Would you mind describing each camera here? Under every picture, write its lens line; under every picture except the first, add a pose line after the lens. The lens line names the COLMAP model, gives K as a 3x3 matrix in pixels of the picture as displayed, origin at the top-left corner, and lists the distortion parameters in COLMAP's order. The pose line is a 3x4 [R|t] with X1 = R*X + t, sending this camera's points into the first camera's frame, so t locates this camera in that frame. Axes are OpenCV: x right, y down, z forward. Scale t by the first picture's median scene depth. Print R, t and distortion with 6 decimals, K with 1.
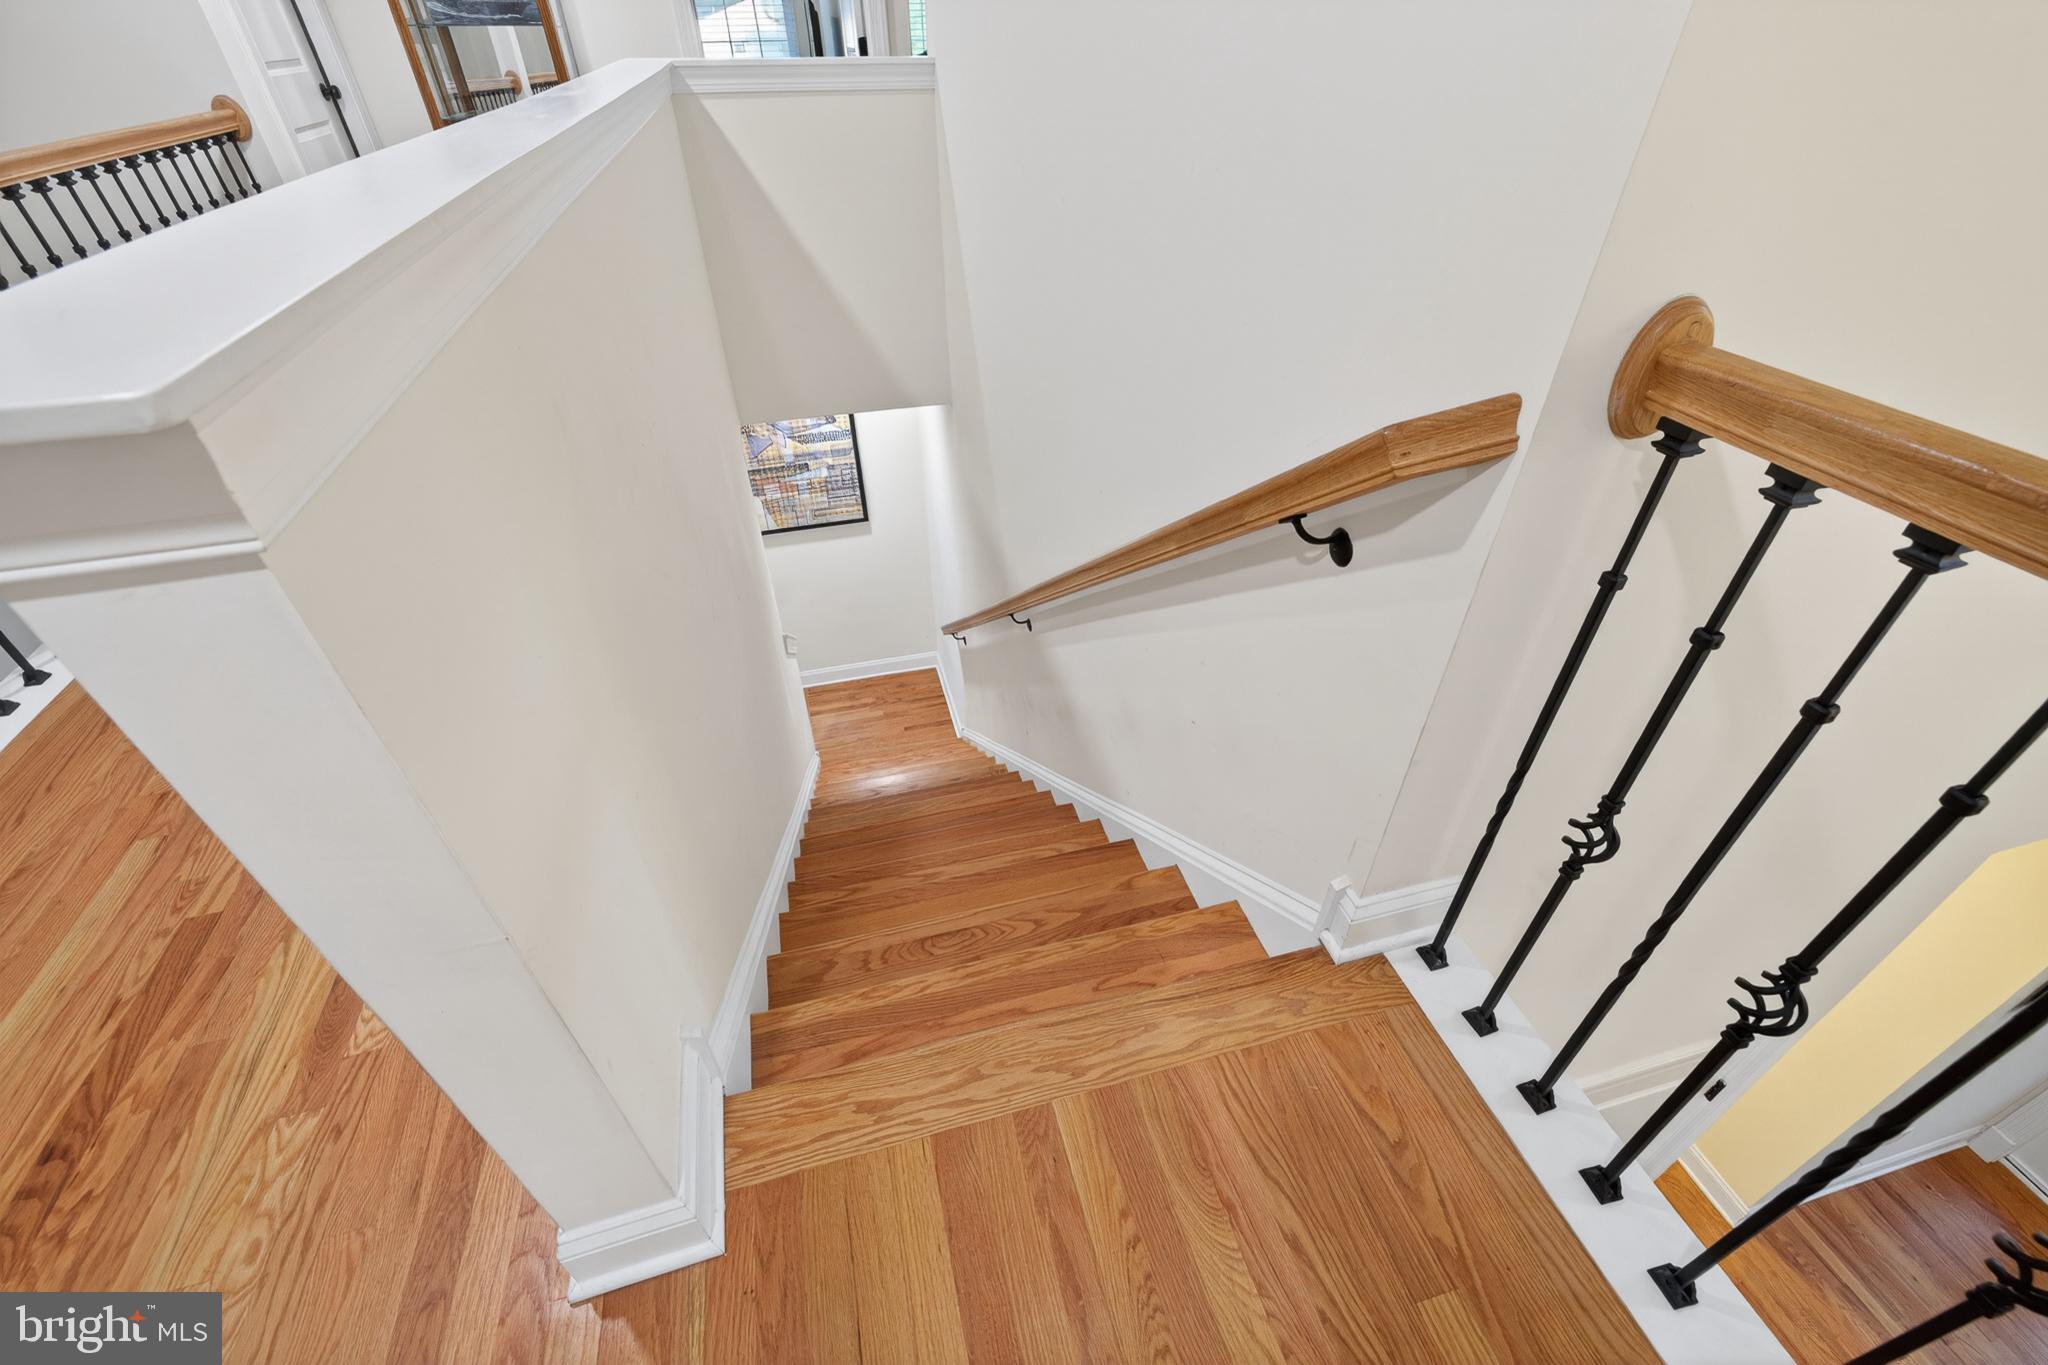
lens RADIAL K [[852.5, 0, 1025.1], [0, 852.5, 682.6], [0, 0, 1]] dist [0.008259, -0.002141]
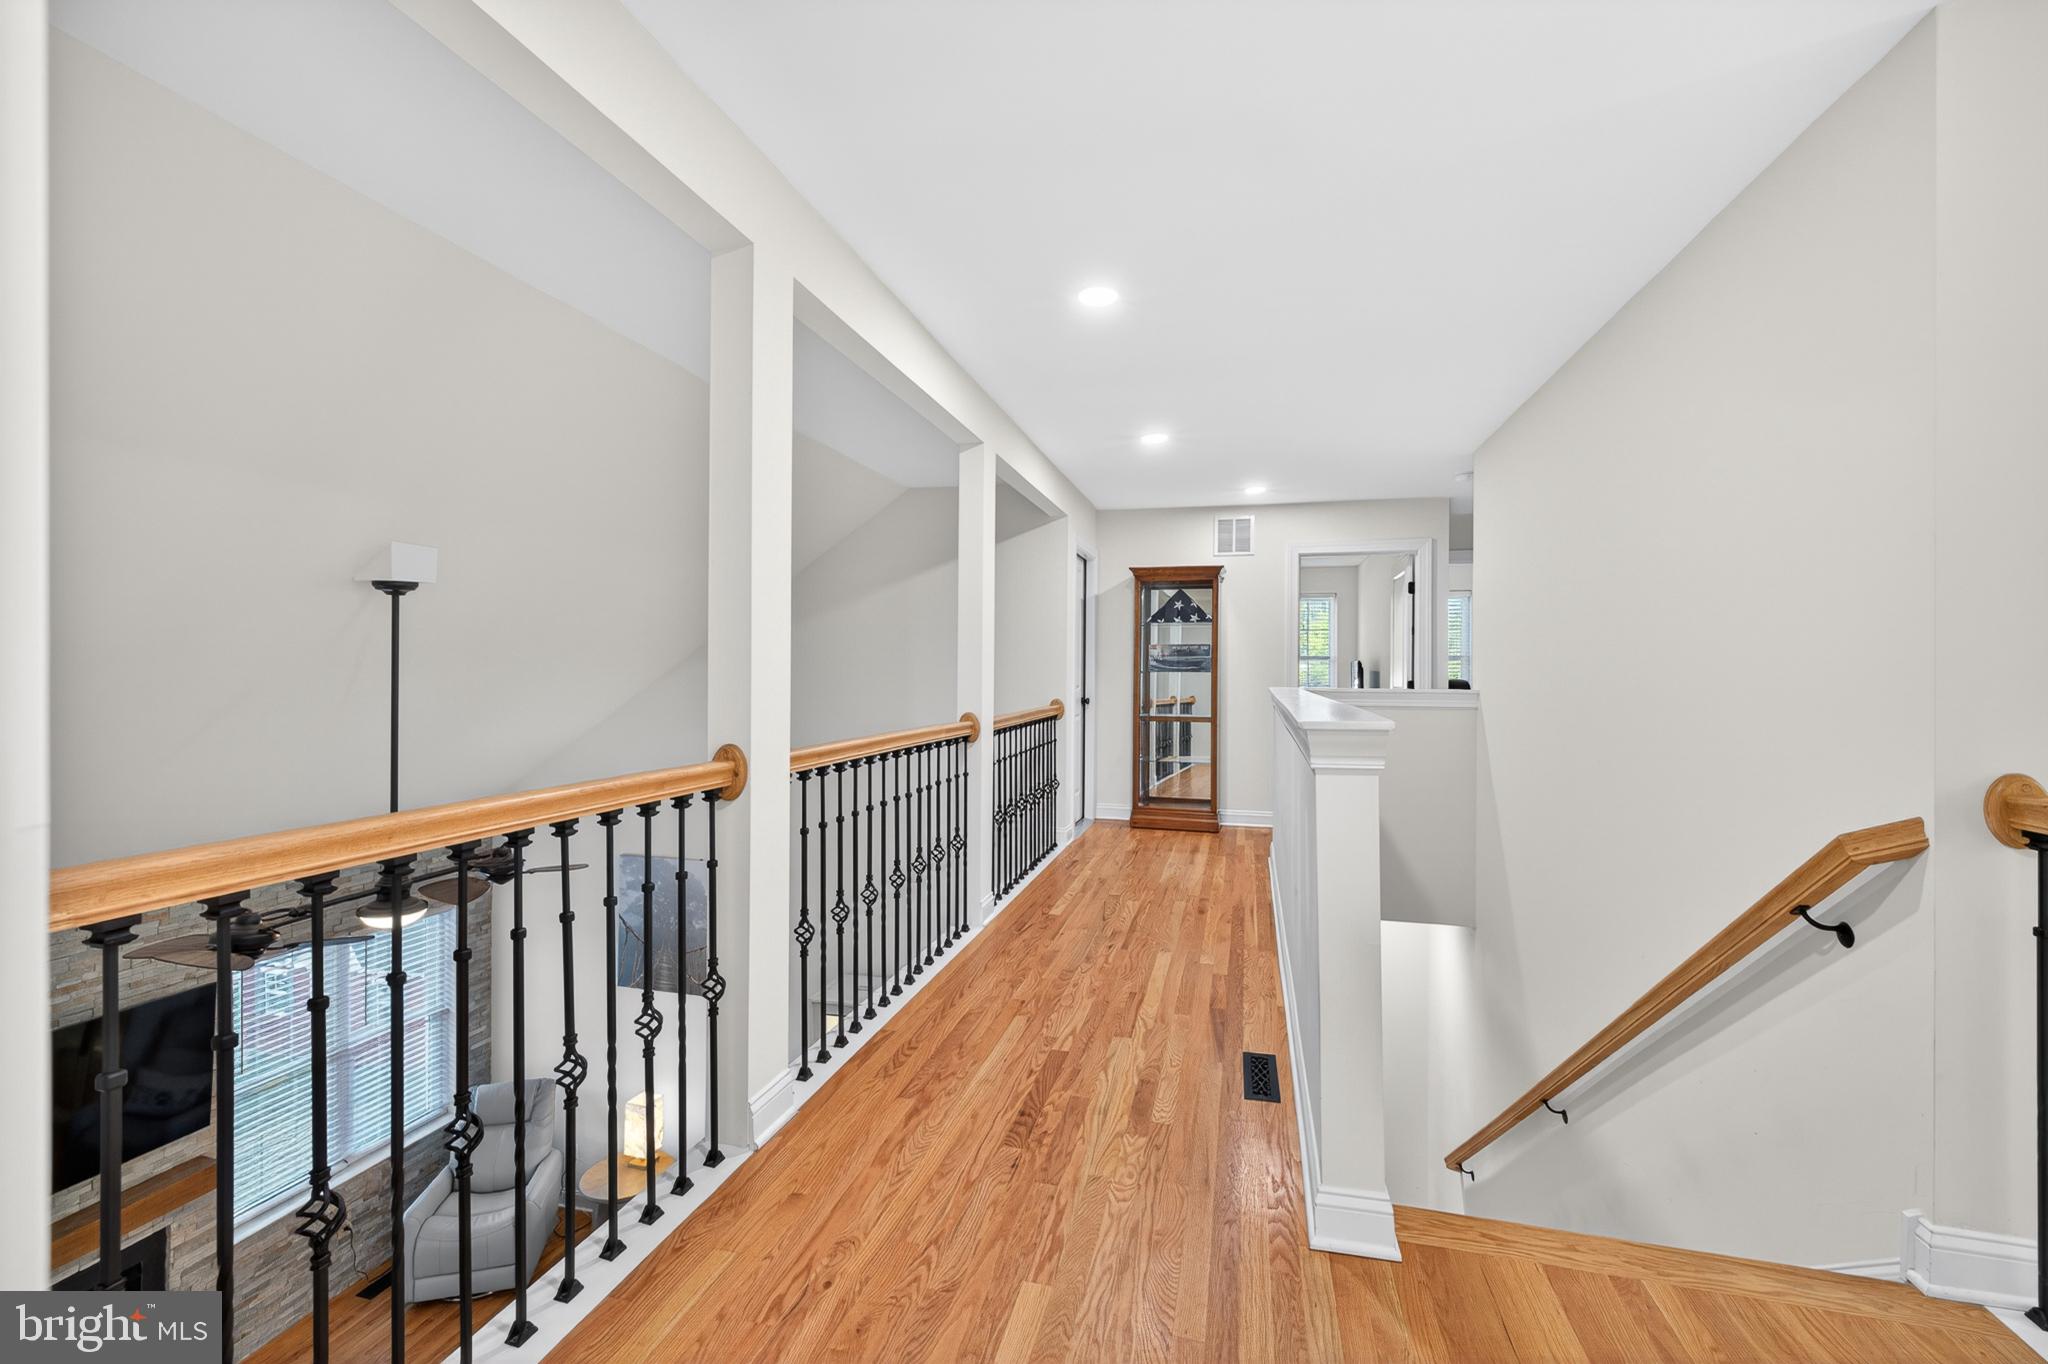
lens RADIAL K [[852.5, 0, 1023.1], [0, 852.5, 675.9], [0, 0, 1]] dist [0.008259, -0.002141]
pose [[0.867779, 0.007732, -0.496889, -0.155300], [-0.308040, 0.792985, -0.525630, 0.759891], [0.389962, 0.609193, 0.690517, -0.950893]]
